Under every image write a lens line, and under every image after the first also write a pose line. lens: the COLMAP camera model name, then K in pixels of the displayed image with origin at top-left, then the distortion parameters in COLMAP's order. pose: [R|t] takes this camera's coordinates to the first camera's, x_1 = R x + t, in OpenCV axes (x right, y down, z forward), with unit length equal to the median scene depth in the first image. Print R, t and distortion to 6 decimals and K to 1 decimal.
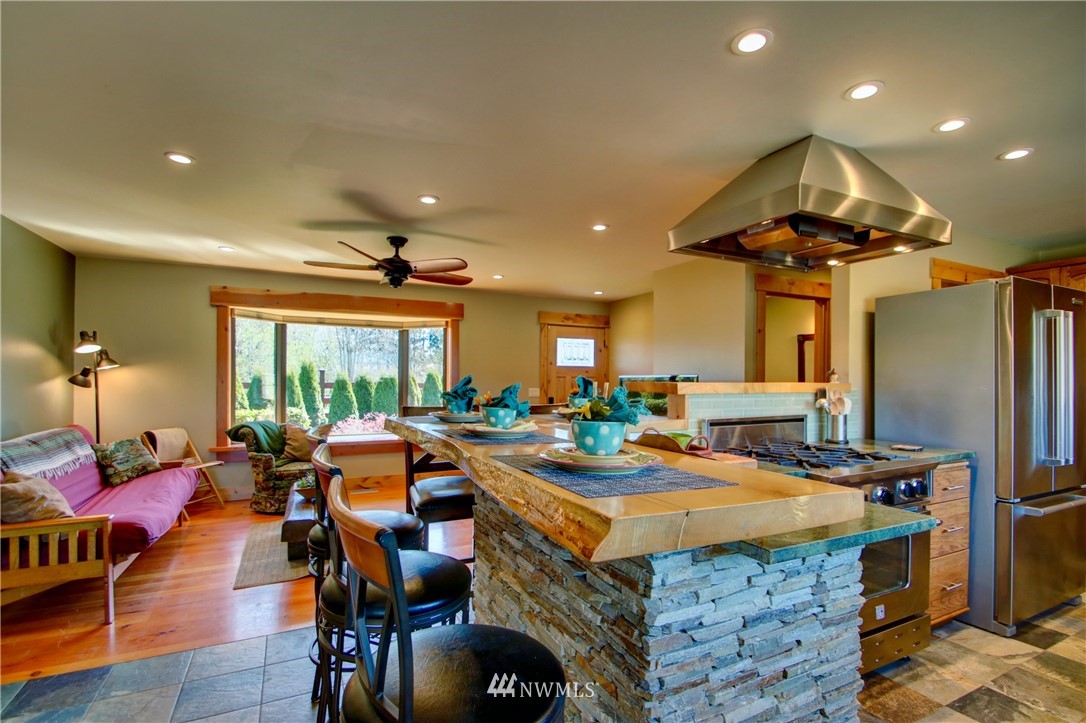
lens RADIAL K [[510.7, 0, 550.7], [0, 510.7, 377.6], [0, 0, 1]] dist [0.012913, -0.016676]
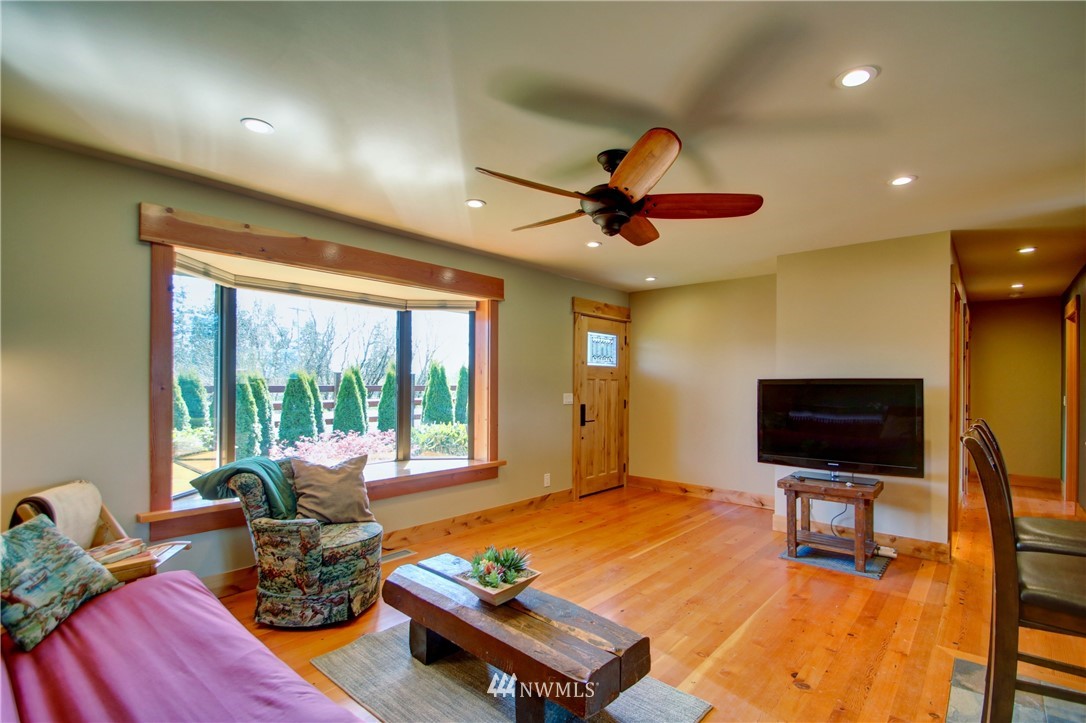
lens RADIAL K [[510.7, 0, 551.3], [0, 510.7, 377.7], [0, 0, 1]] dist [0.012913, -0.016676]
pose [[0.923314, 0.003874, 0.384027, -0.543117], [-0.002784, 0.999990, -0.003393, -0.000964], [-0.384037, 0.002063, 0.923316, 0.411275]]
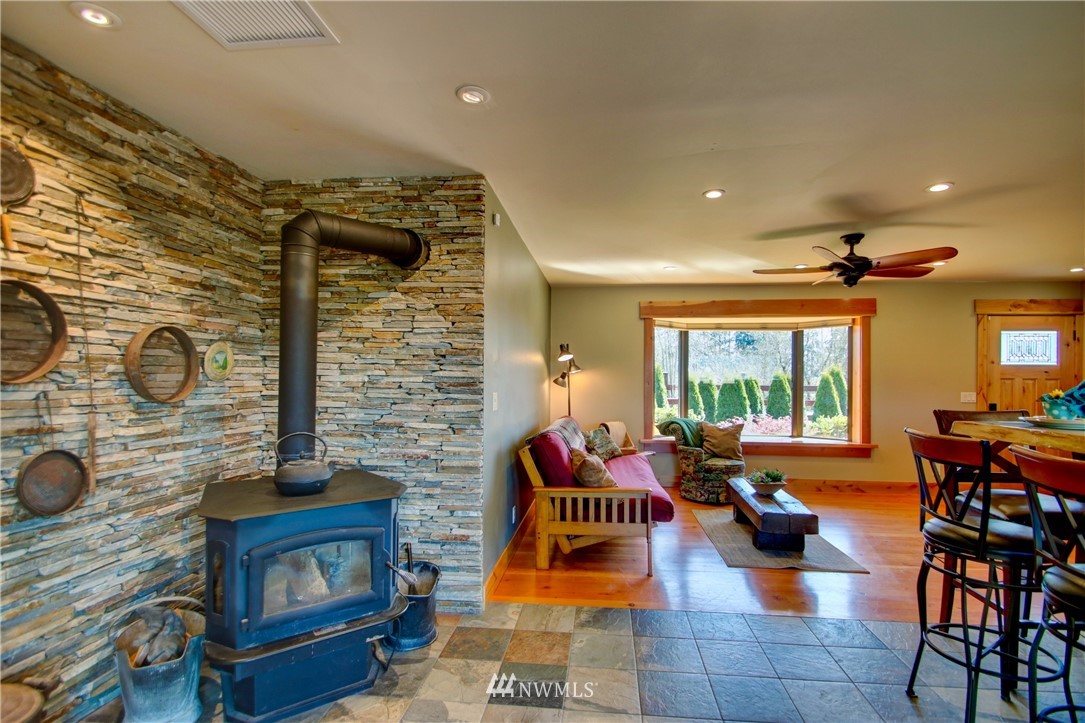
lens RADIAL K [[510.2, 0, 548.7], [0, 510.2, 379.3], [0, 0, 1]] dist [0.012913, -0.016676]
pose [[0.838929, -0.000978, -0.544240, -0.228894], [0.000421, 0.999999, -0.001147, 0.000468], [0.544241, 0.000733, 0.838929, -0.112073]]
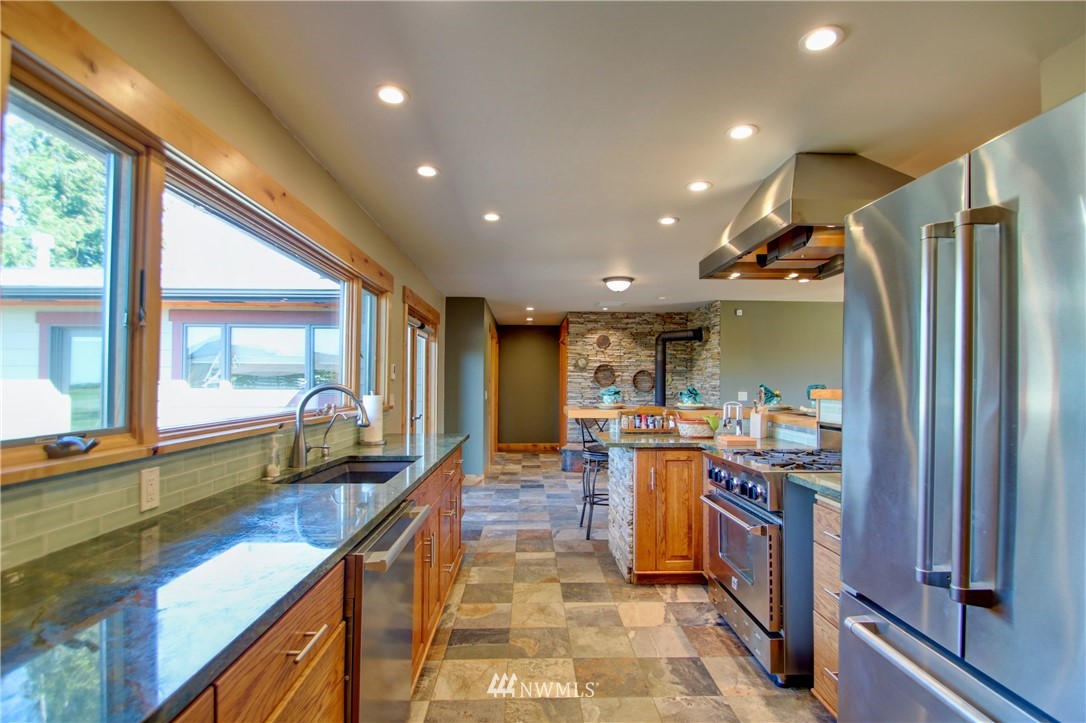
lens RADIAL K [[510.7, 0, 549.2], [0, 510.7, 380.1], [0, 0, 1]] dist [0.012913, -0.016676]
pose [[-0.411560, -0.012907, -0.911291, 0.900669], [-0.008879, 0.999909, -0.010152, 0.003168], [0.911339, 0.003914, -0.411638, 0.519655]]
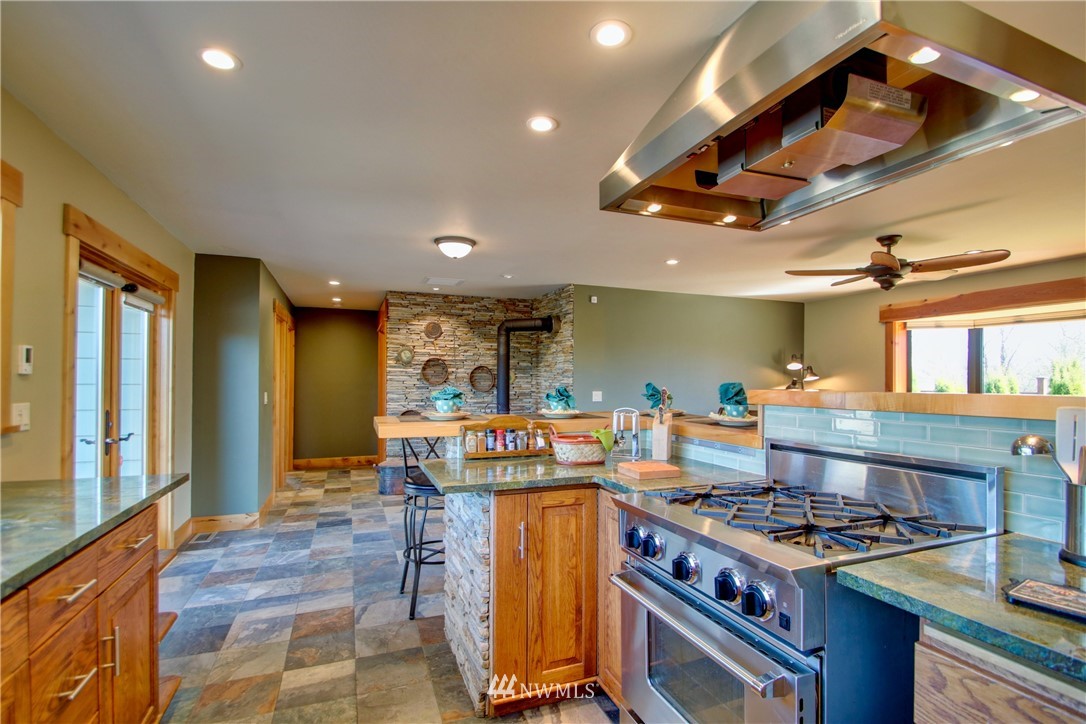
lens RADIAL K [[511.9, 0, 549.8], [0, 511.9, 379.0], [0, 0, 1]] dist [0.002702, -0.000824]
pose [[-0.090535, -0.012308, -0.995817, 0.616646], [-0.005867, 0.999913, -0.011826, 0.002202], [0.995876, 0.004772, -0.090599, 0.419608]]
